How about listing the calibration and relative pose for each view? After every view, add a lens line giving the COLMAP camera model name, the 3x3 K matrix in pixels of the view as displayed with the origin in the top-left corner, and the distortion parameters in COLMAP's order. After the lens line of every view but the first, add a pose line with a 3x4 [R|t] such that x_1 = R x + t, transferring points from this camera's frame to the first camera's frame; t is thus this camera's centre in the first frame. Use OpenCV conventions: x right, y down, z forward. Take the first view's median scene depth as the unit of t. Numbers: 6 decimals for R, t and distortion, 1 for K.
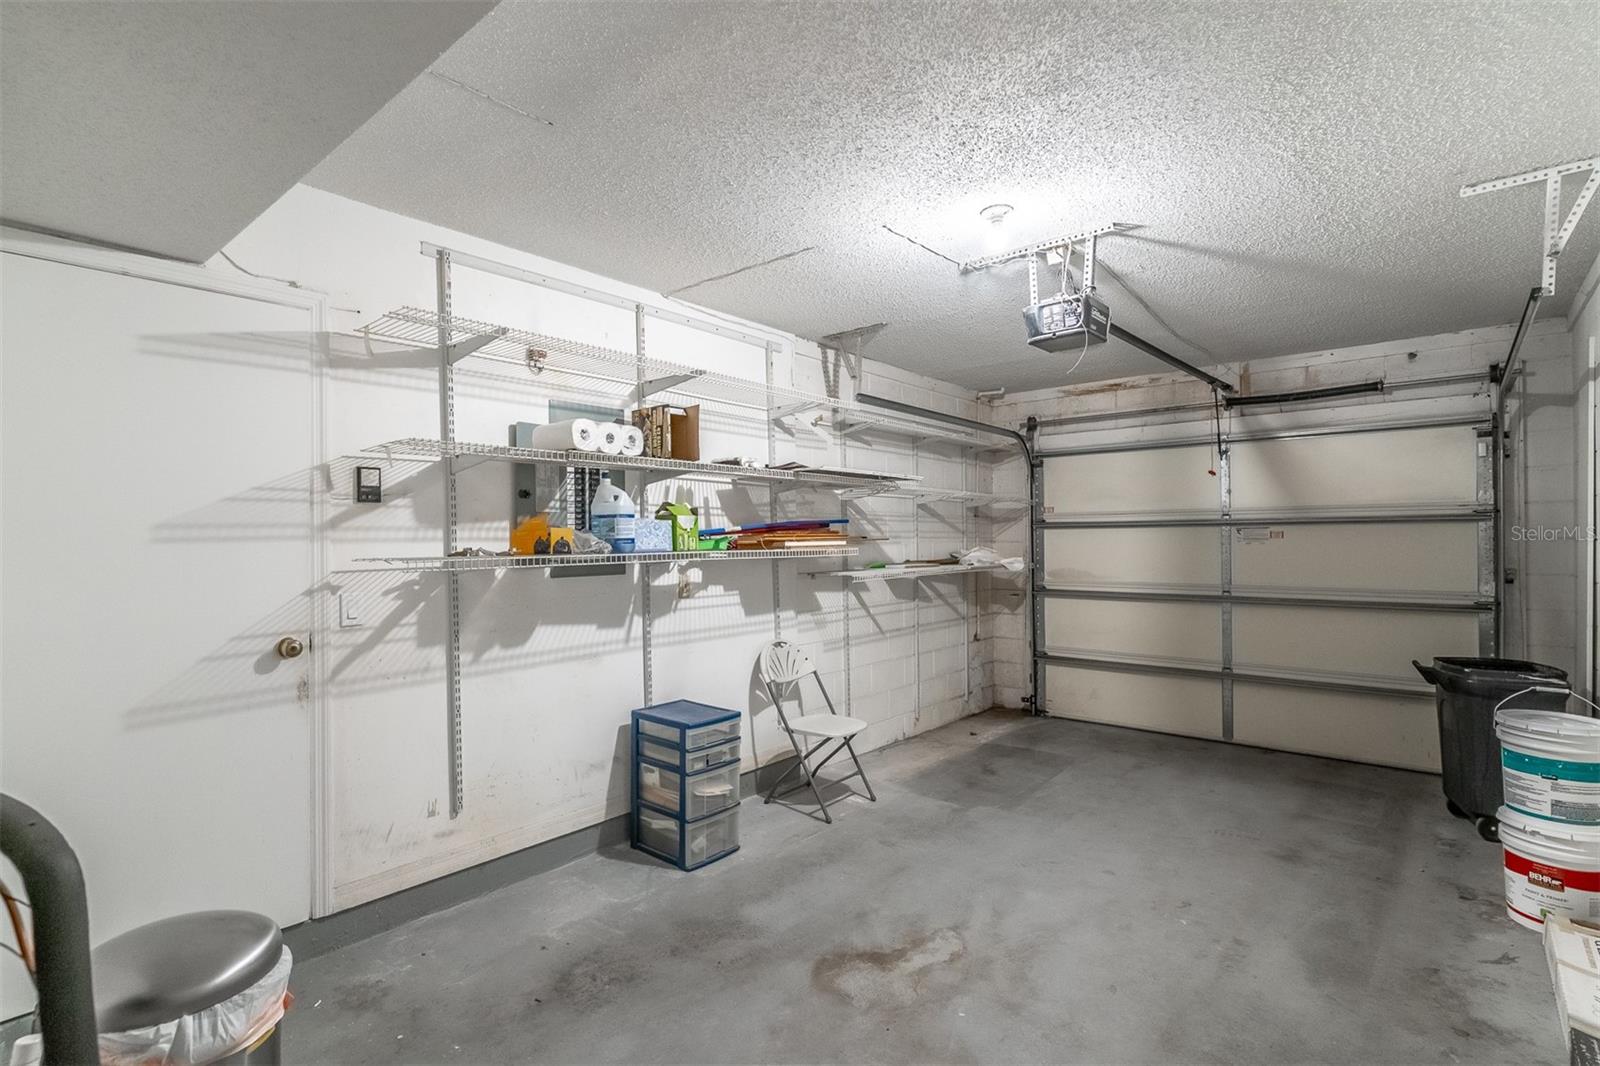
lens RADIAL K [[766.1, 0, 795.2], [0, 766.1, 535.9], [0, 0, 1]] dist [0.003451, -0.000197]
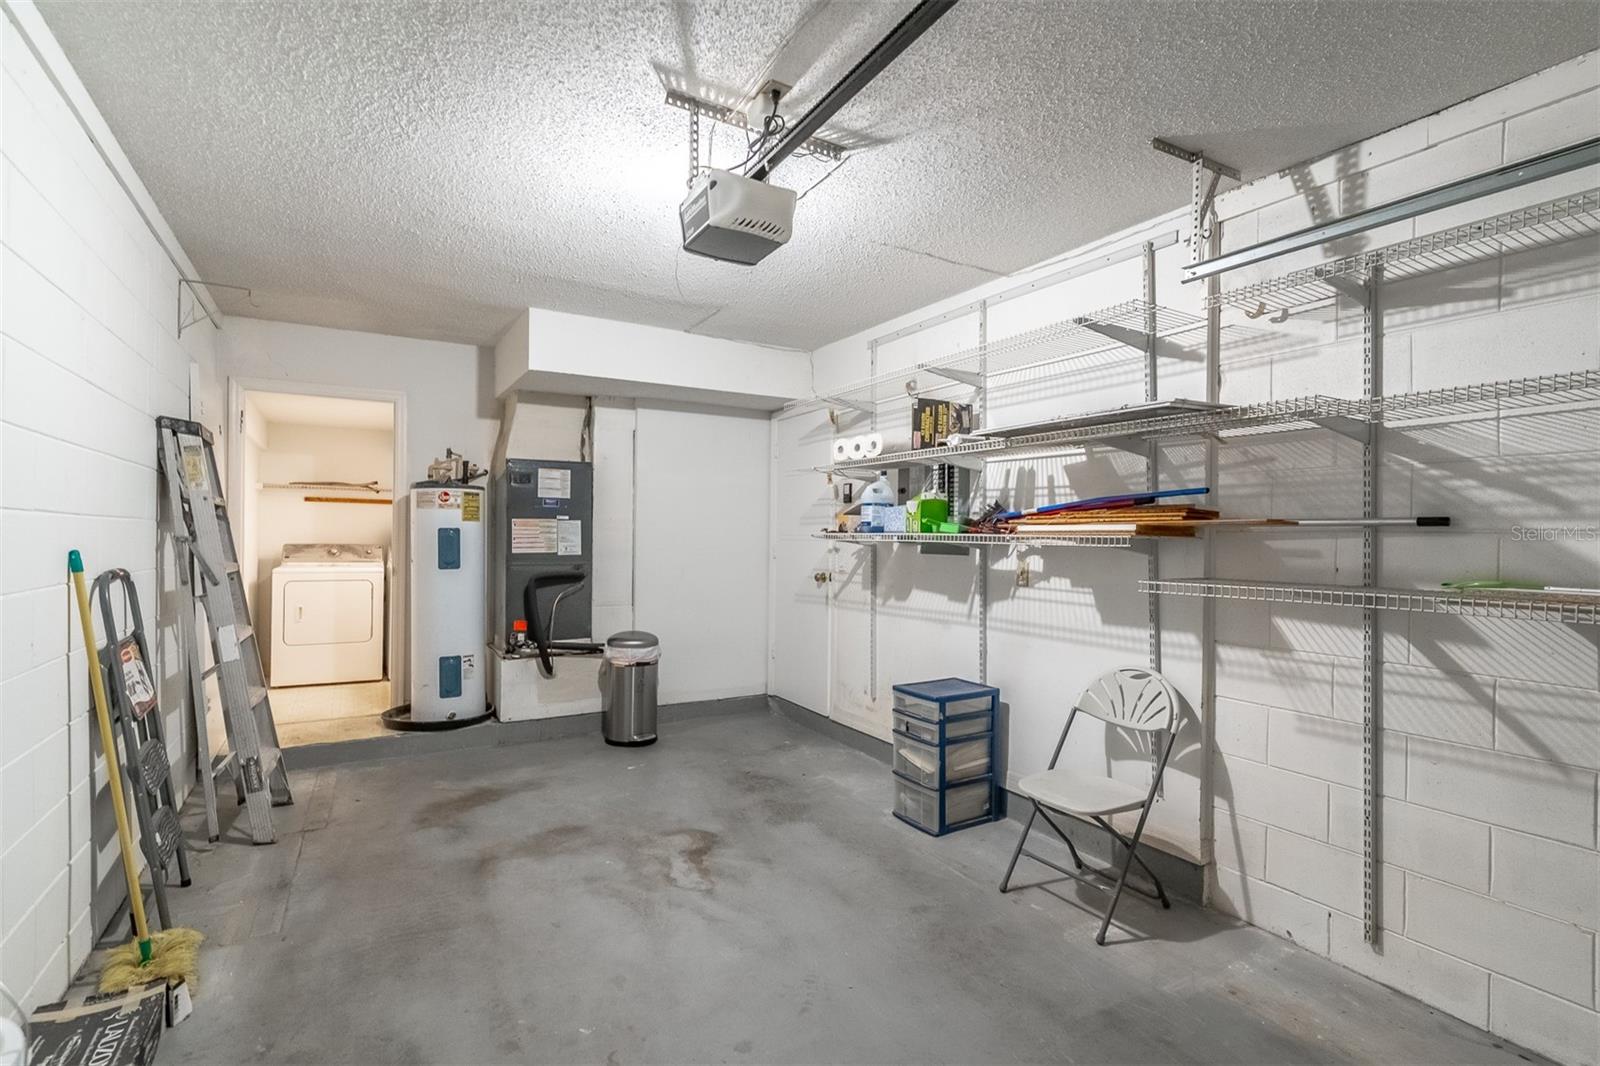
lens RADIAL K [[766.1, 0, 795.2], [0, 766.1, 535.9], [0, 0, 1]] dist [0.003451, -0.000197]
pose [[-0.336353, 0.005692, -0.941719, 0.928444], [-0.006422, 0.999945, 0.008338, 0.014985], [0.941714, 0.008853, -0.336298, 1.178223]]
